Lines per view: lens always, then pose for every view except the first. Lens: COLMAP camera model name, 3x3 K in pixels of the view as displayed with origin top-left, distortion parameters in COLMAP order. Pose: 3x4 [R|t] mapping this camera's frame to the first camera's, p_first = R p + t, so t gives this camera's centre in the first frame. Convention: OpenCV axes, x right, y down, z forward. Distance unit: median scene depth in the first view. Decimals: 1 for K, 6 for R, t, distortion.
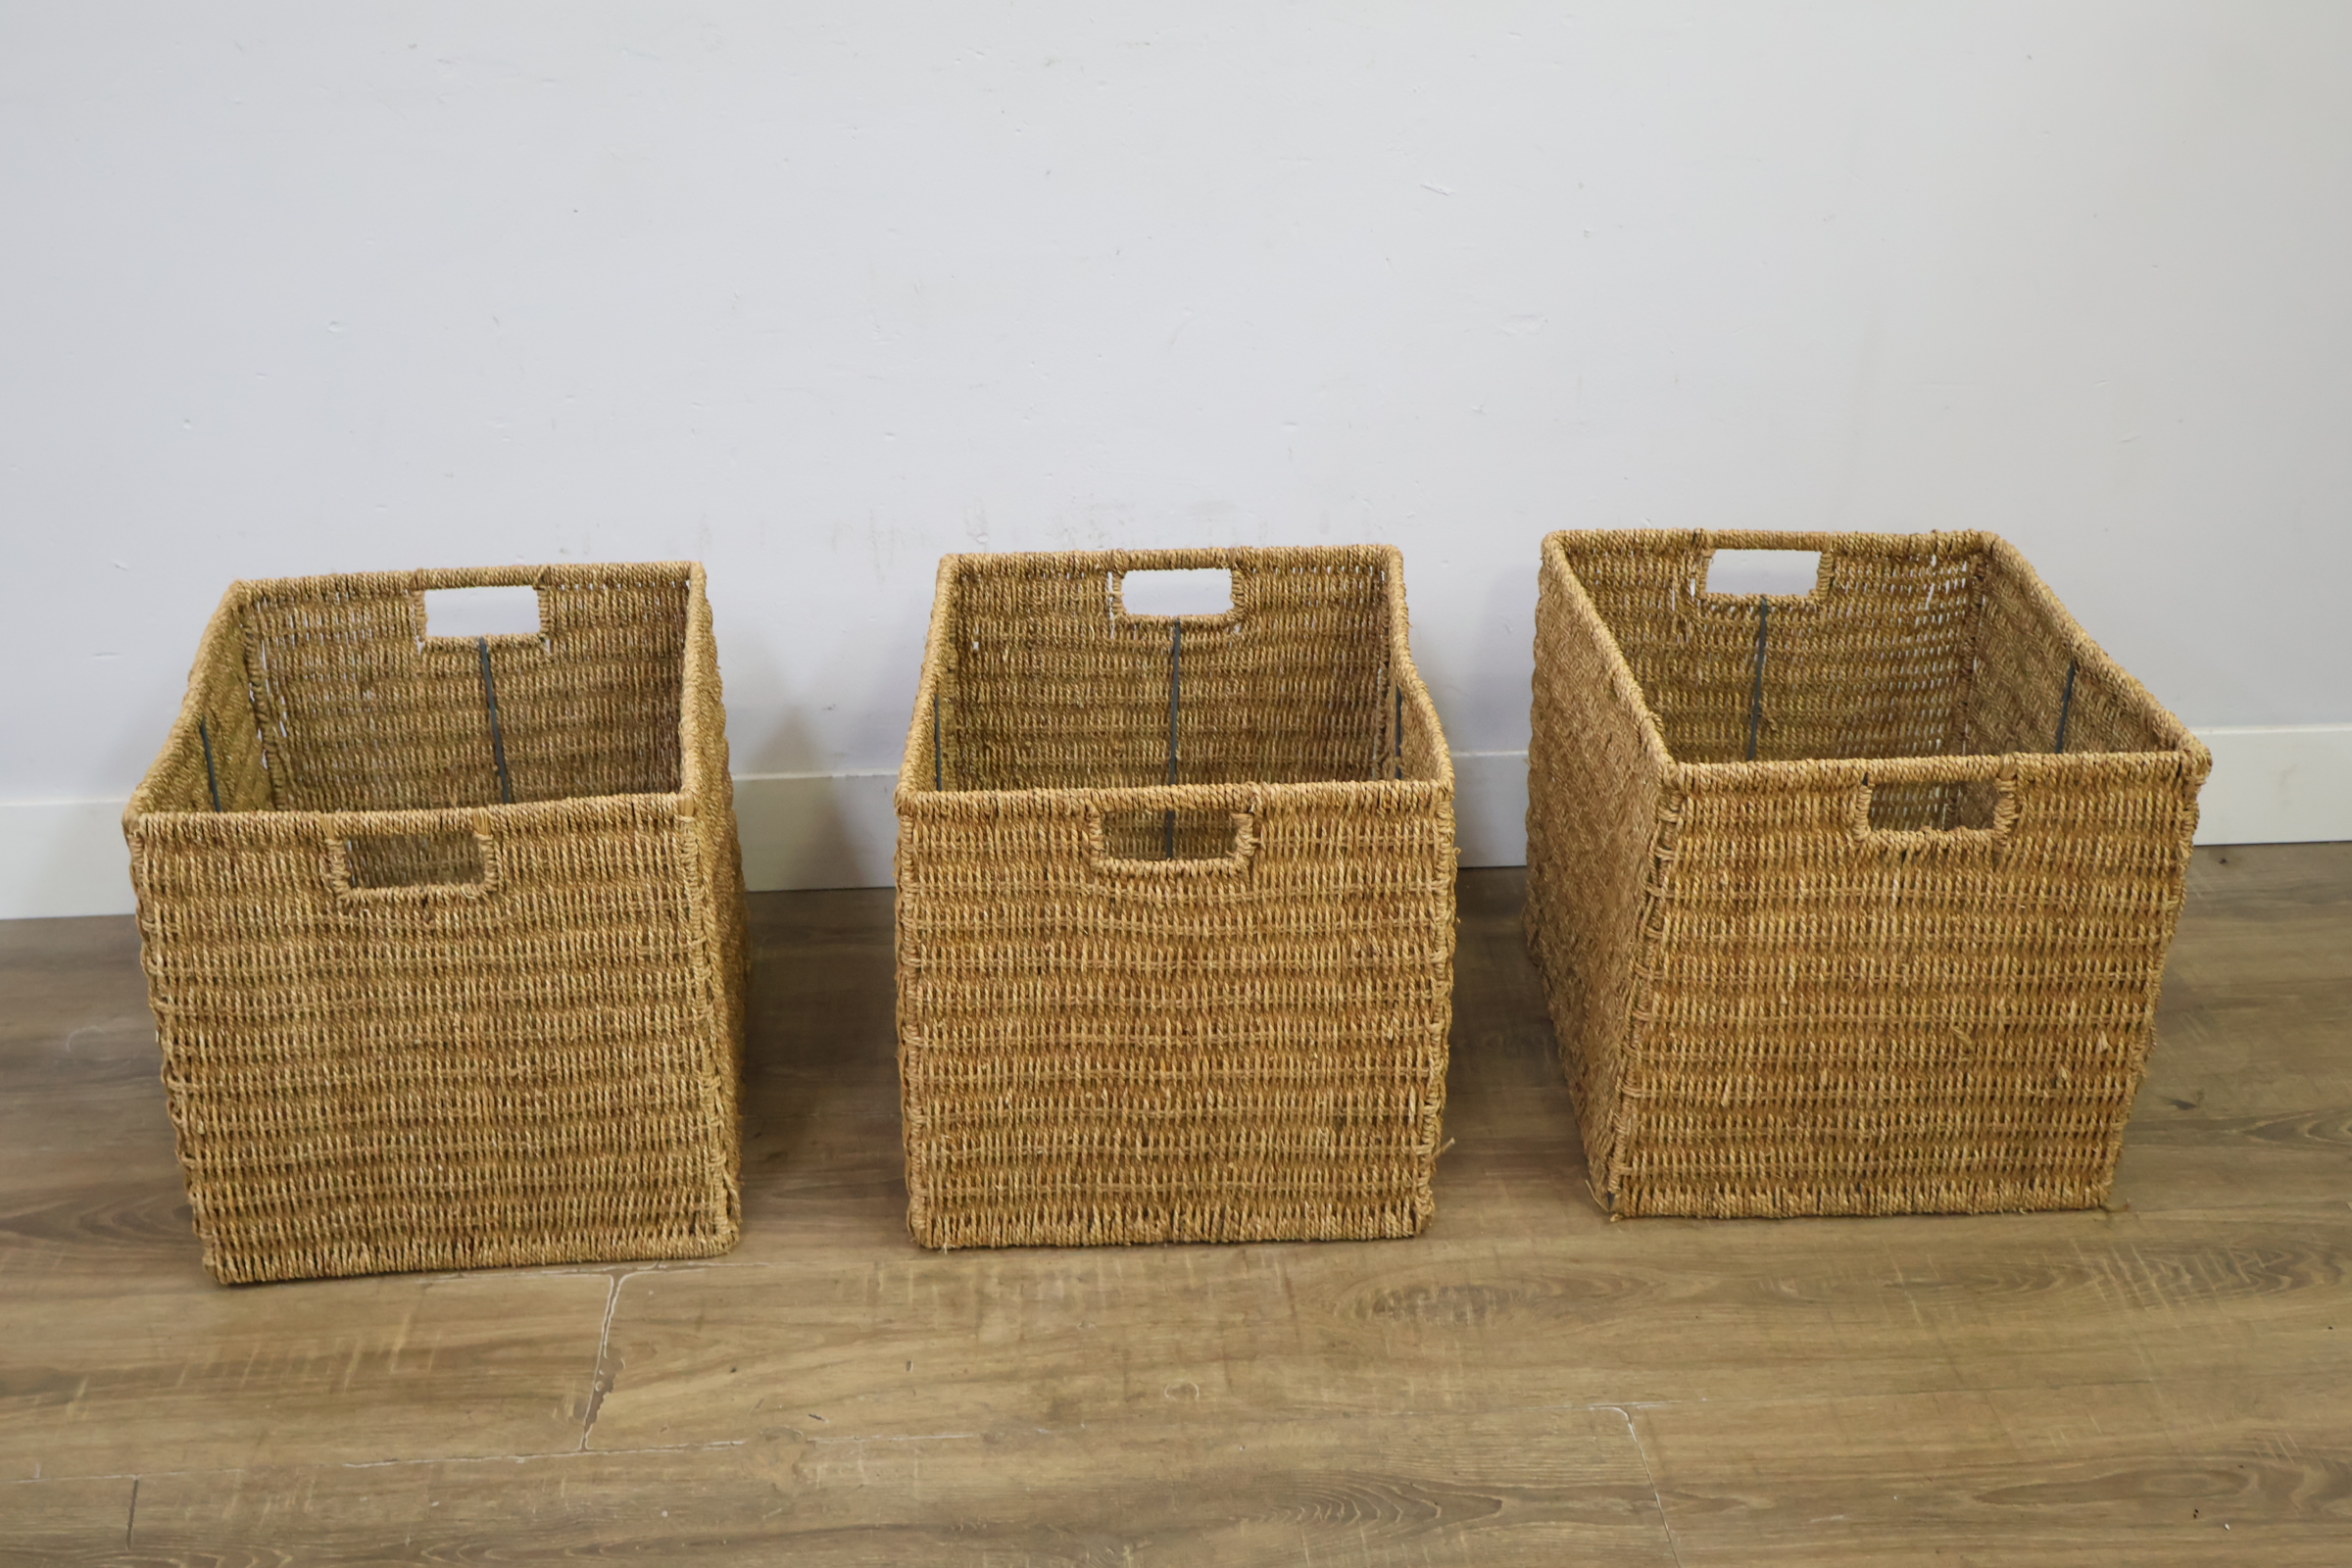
lens RADIAL K [[2675.7, 0, 1167.1], [0, 2675.7, 793.3], [0, 0, 1]] dist [0.010714, 0.000000]
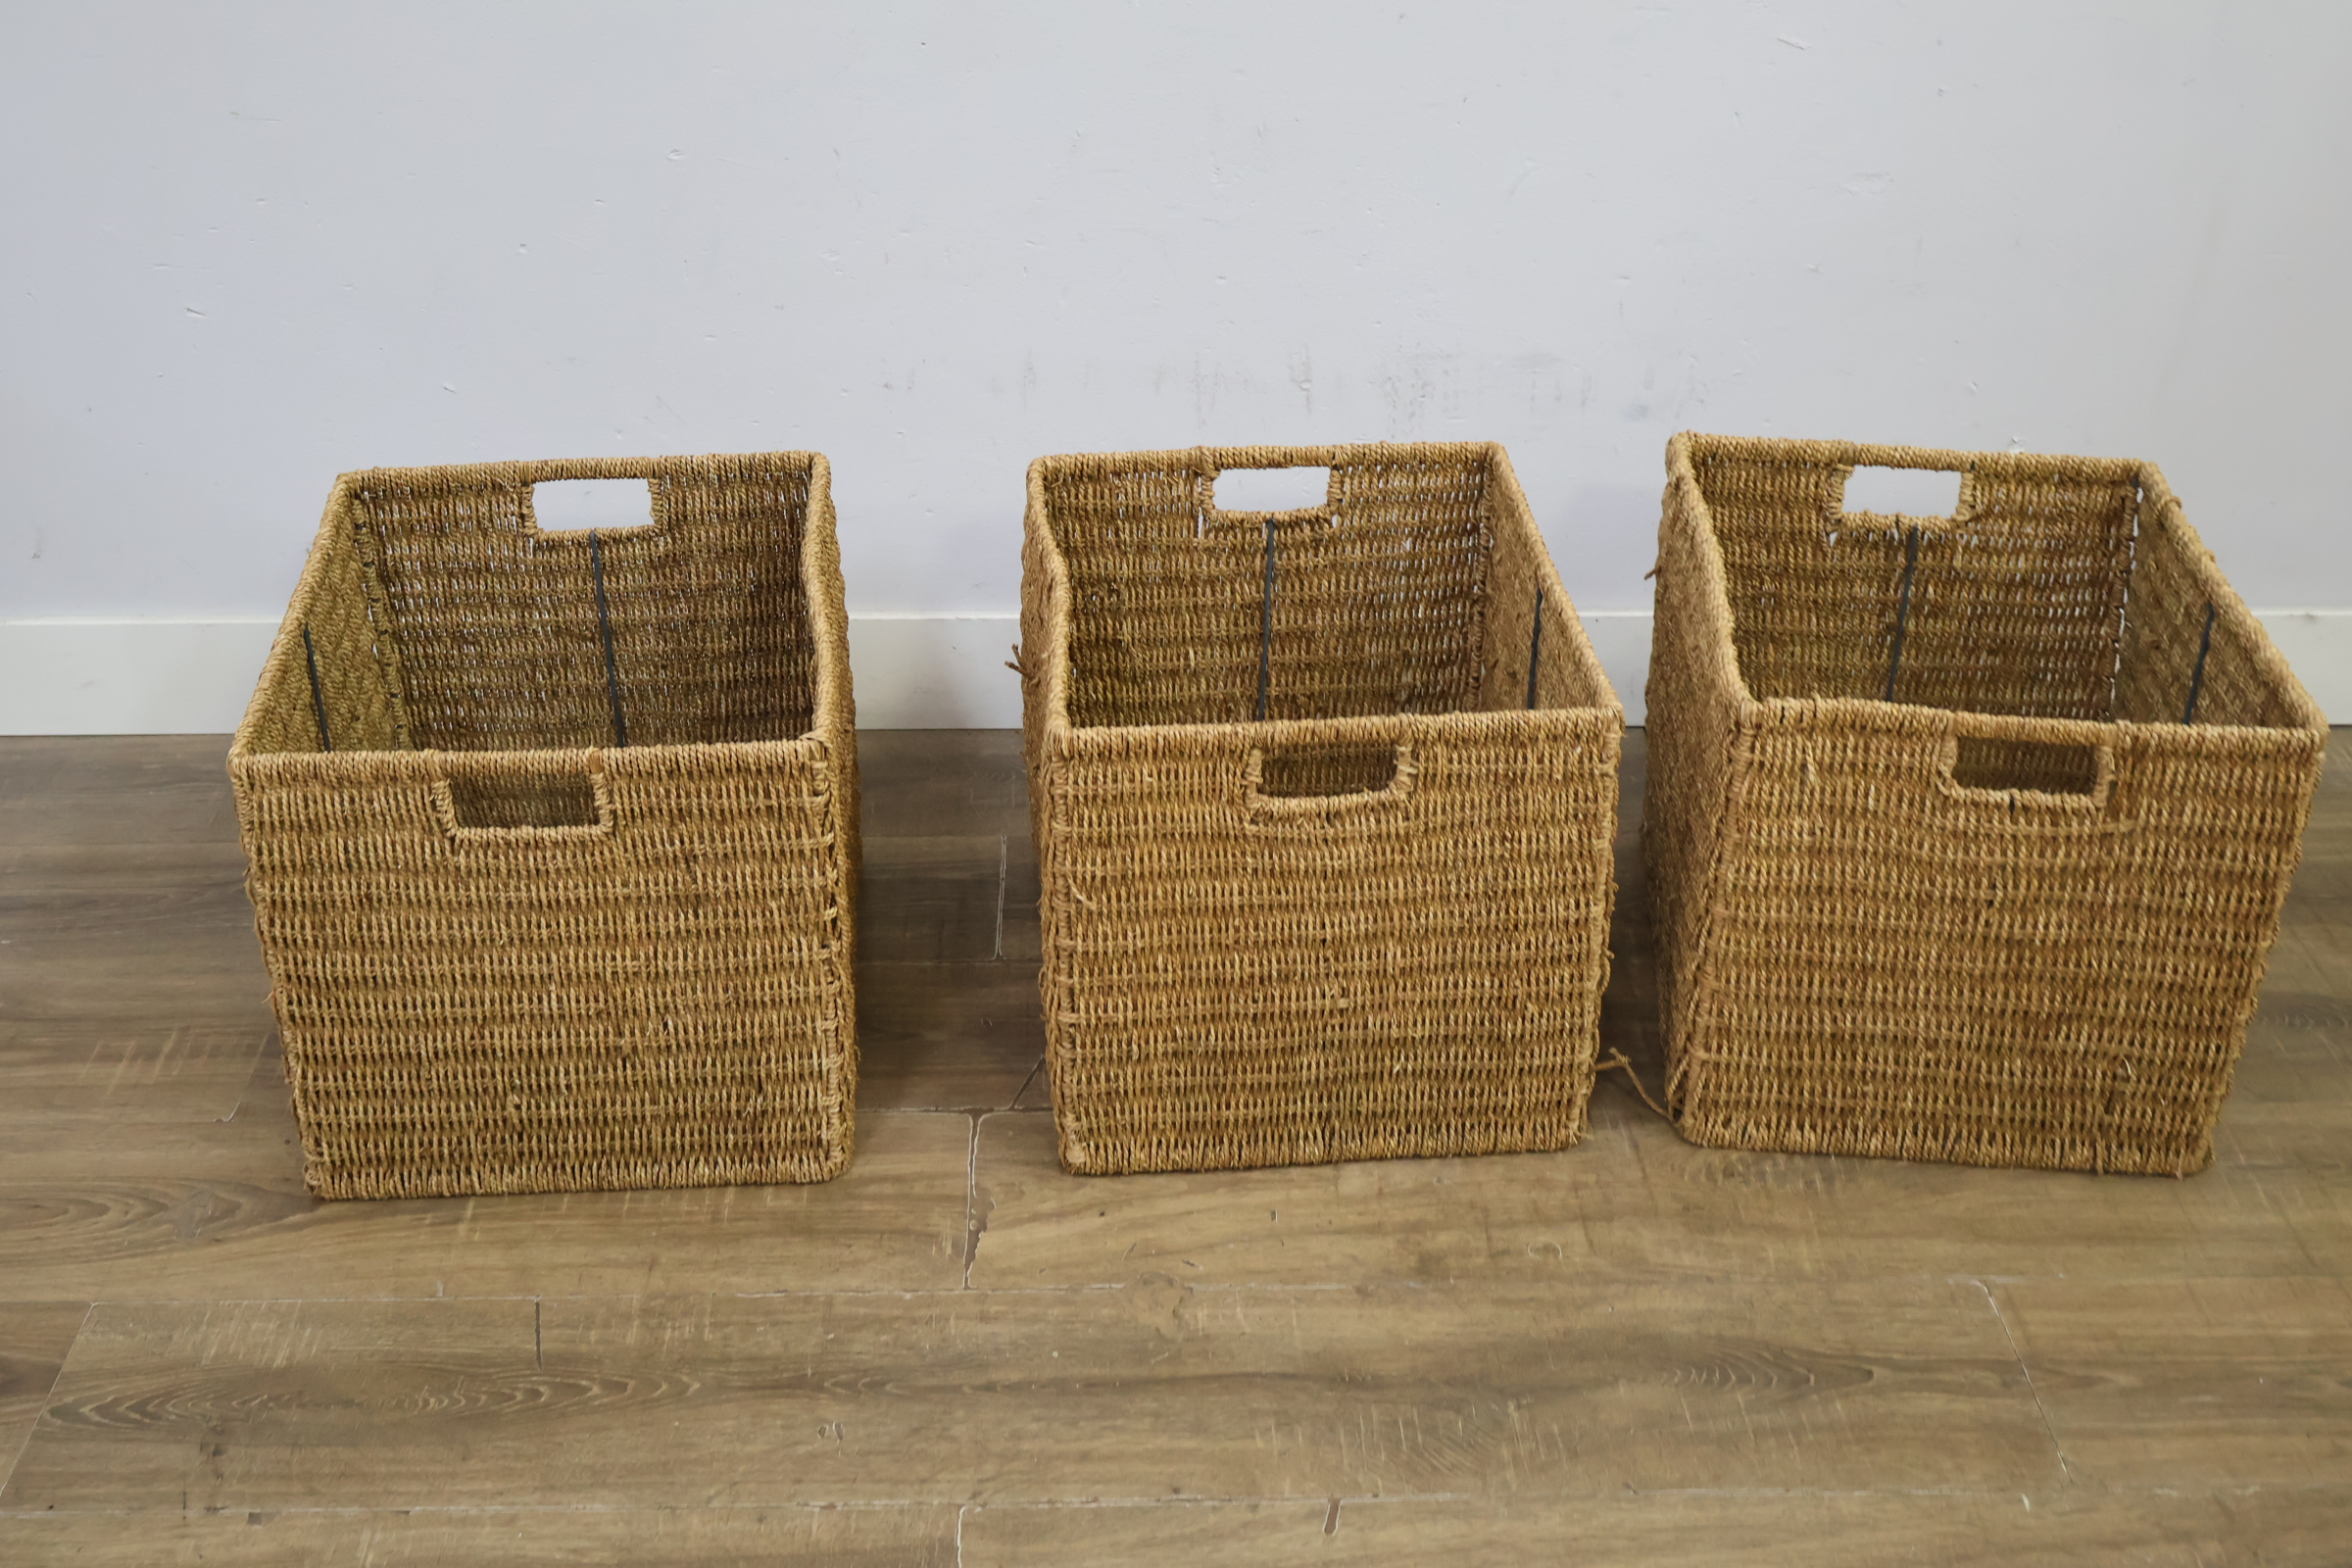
lens RADIAL K [[2675.7, 0, 1183.3], [0, 2675.7, 788.6], [0, 0, 1]] dist [0.010714, 0.000000]
pose [[0.999415, 0.031207, -0.013959, -0.122507], [-0.030059, 0.996654, 0.076006, -0.025203], [0.016284, -0.075542, 0.997010, -0.006626]]
